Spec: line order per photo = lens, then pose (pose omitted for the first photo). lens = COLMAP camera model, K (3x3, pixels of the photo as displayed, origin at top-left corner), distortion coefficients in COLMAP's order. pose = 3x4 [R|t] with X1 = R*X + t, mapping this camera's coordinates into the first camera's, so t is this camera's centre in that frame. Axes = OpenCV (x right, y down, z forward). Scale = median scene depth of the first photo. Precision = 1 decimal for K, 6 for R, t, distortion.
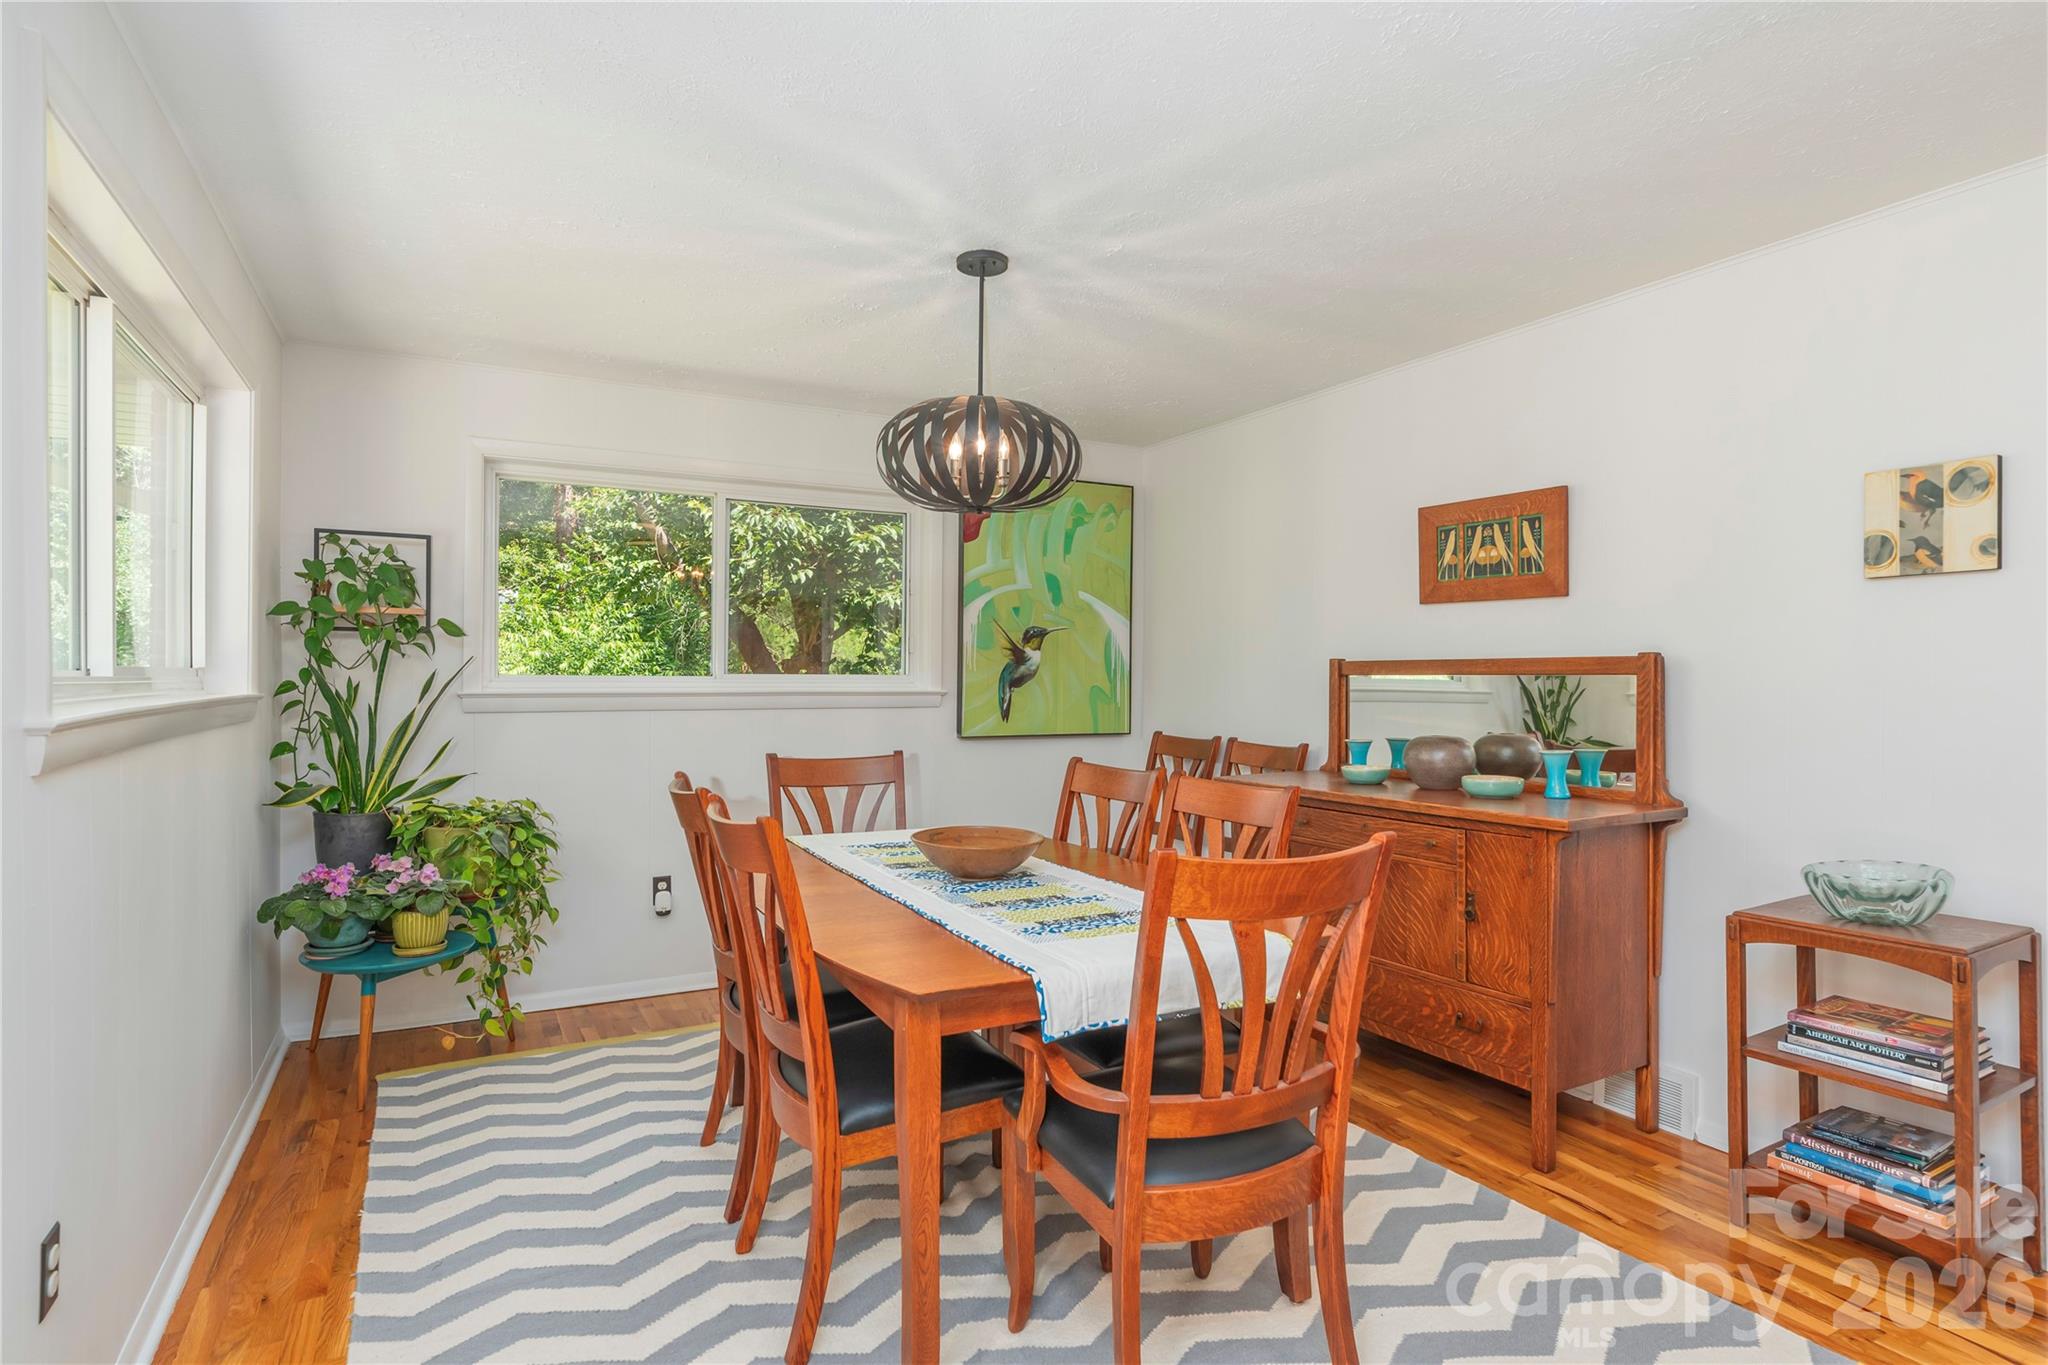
lens RADIAL K [[1065.8, 0, 1004.3], [0, 1065.8, 685.5], [0, 0, 1]] dist [0.000889, 0.000340]
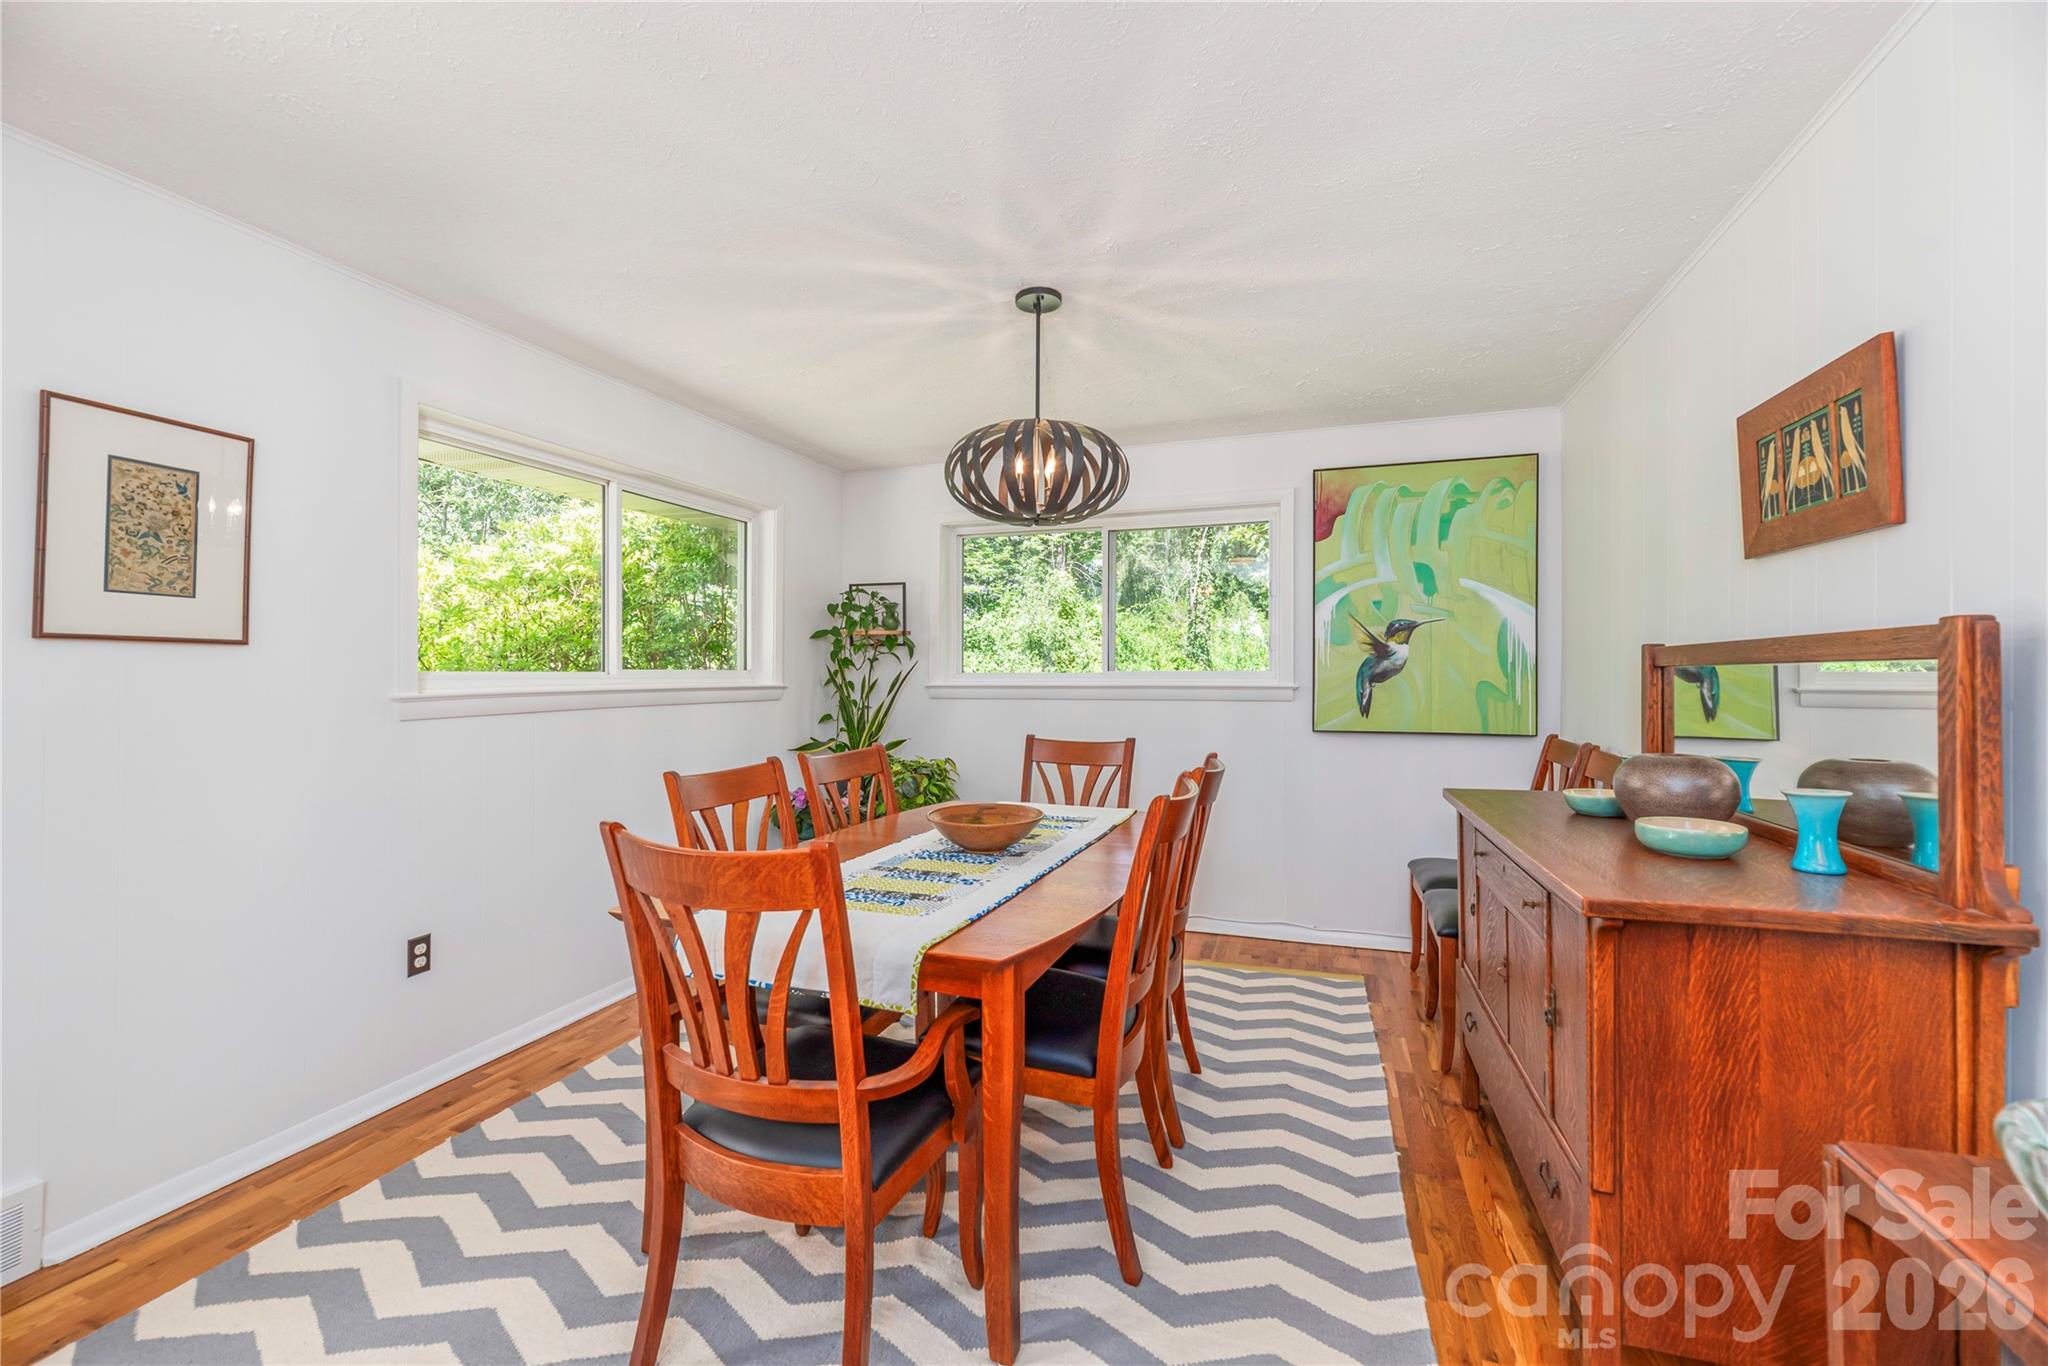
lens RADIAL K [[847.2, 0, 1019.5], [0, 847.2, 670.7], [0, 0, 1]] dist [0.001709, -0.000539]
pose [[0.680884, -0.008653, -0.732340, 0.482585], [-0.000897, 0.999920, -0.012649, 0.001344], [0.732391, 0.009270, 0.680821, 0.307907]]
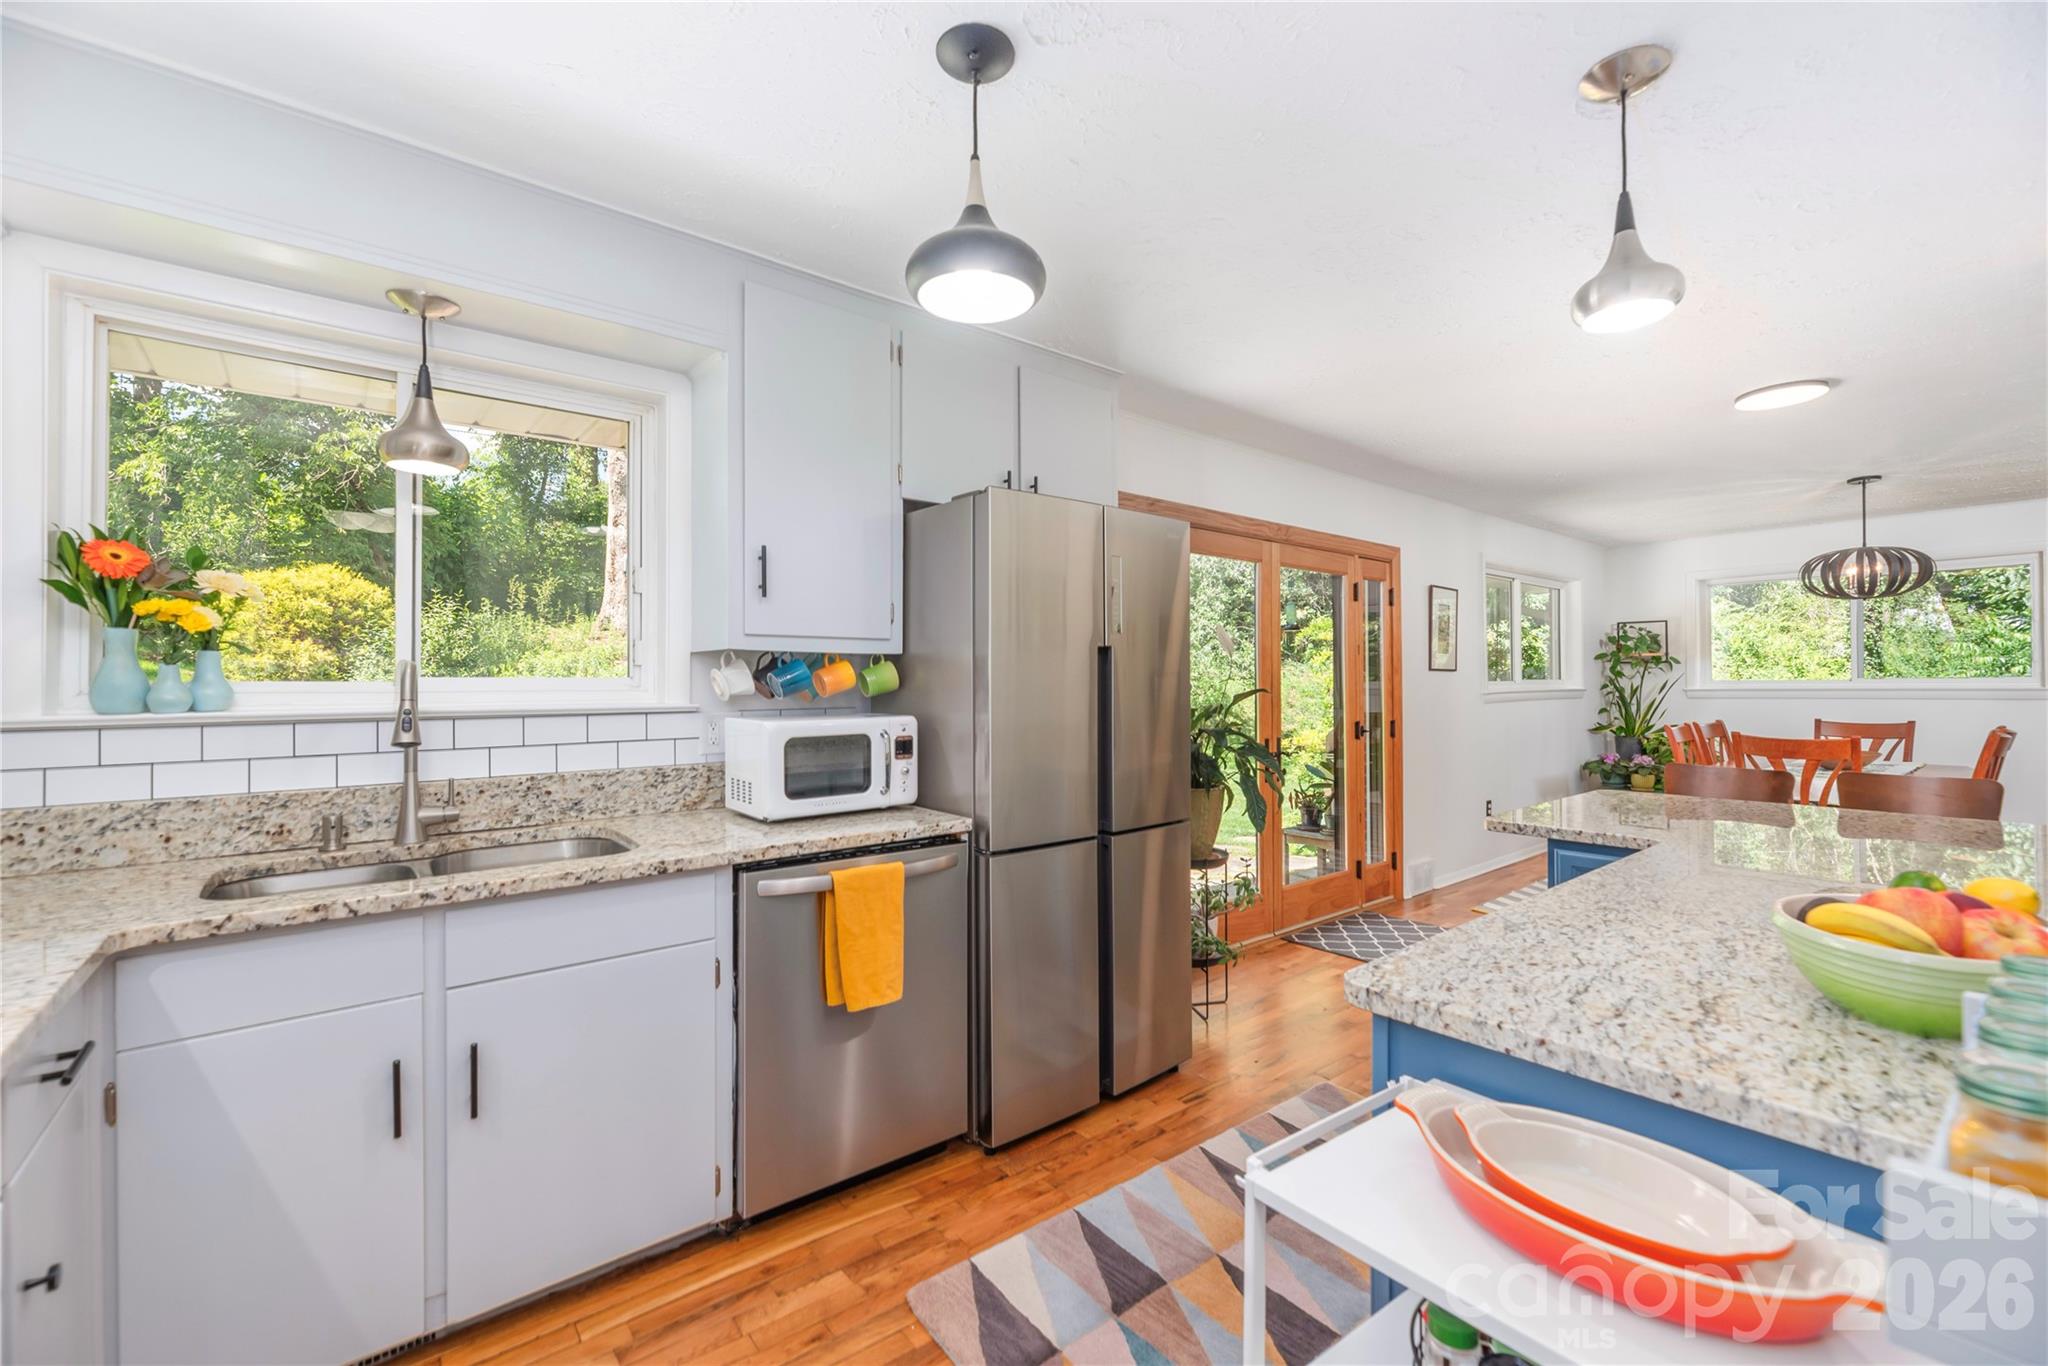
lens RADIAL K [[847.2, 0, 1026.6], [0, 847.2, 674.2], [0, 0, 1]] dist [0.001709, -0.000539]
pose [[0.211608, -0.018623, -0.977177, 0.990563], [0.002142, 0.999825, -0.018590, 0.006940], [0.977352, 0.001840, 0.211611, -0.761739]]
